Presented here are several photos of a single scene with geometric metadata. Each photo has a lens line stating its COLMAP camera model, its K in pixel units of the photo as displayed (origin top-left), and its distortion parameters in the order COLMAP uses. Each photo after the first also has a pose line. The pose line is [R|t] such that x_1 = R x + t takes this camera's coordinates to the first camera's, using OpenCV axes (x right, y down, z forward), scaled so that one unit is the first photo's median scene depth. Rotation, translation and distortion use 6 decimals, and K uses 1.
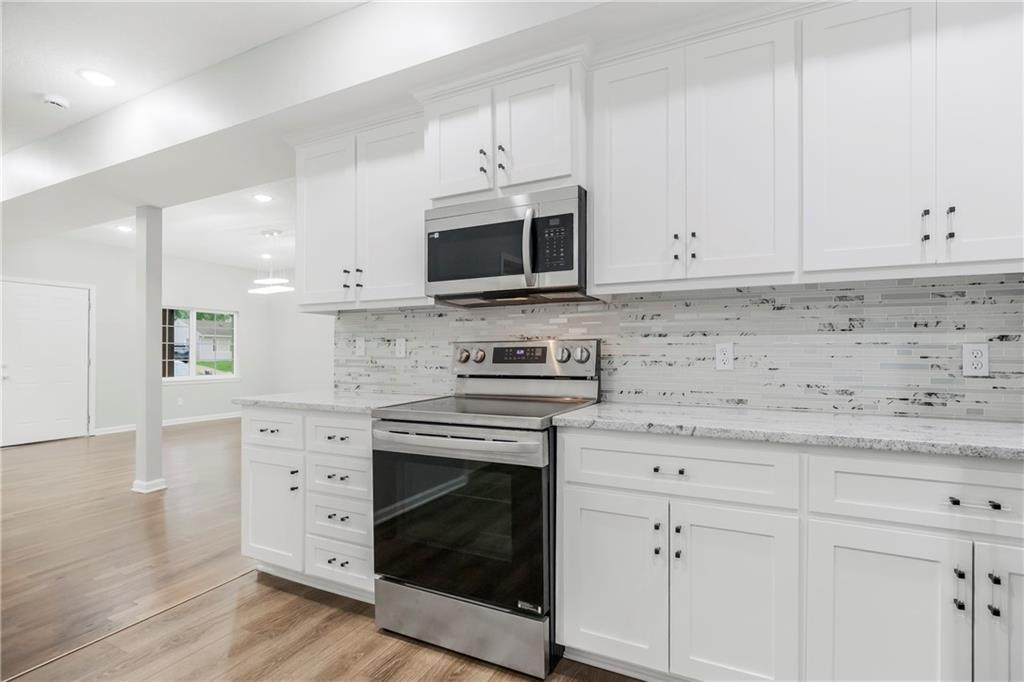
lens RADIAL K [[485.4, 0, 512.0], [0, 485.4, 341.0], [0, 0, 1]] dist [0.000016, 0.000023]
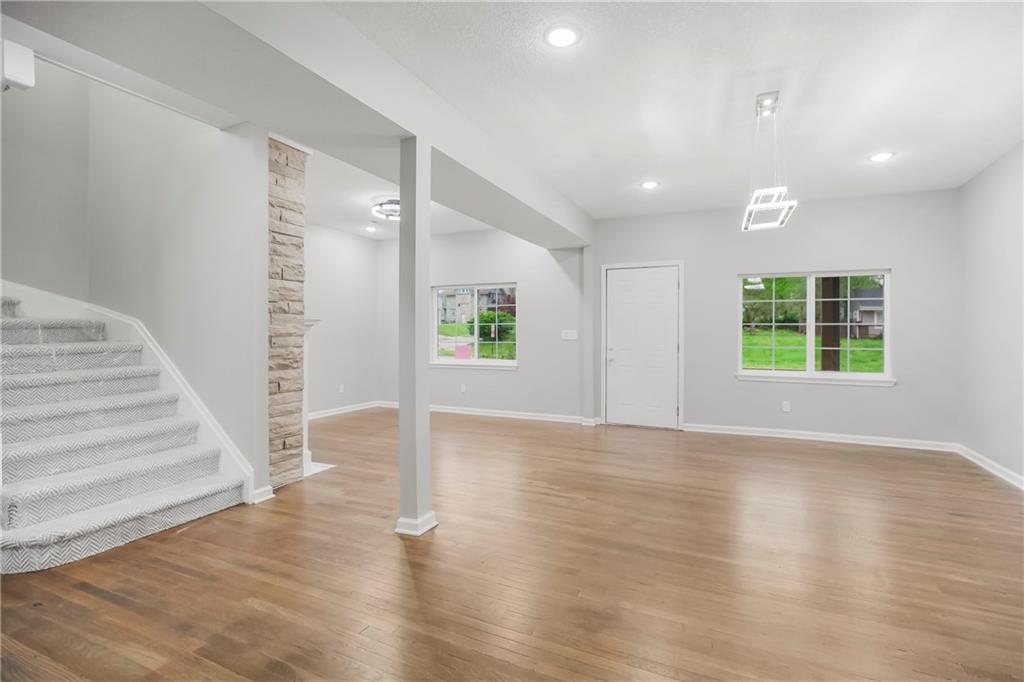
lens RADIAL K [[485.4, 0, 512.0], [0, 485.4, 341.0], [0, 0, 1]] dist [0.000016, 0.000023]
pose [[0.027030, 0.012871, -0.999552, 0.011247], [0.021512, 0.999678, 0.013454, 0.013402], [0.999403, -0.021866, 0.026744, 0.670222]]
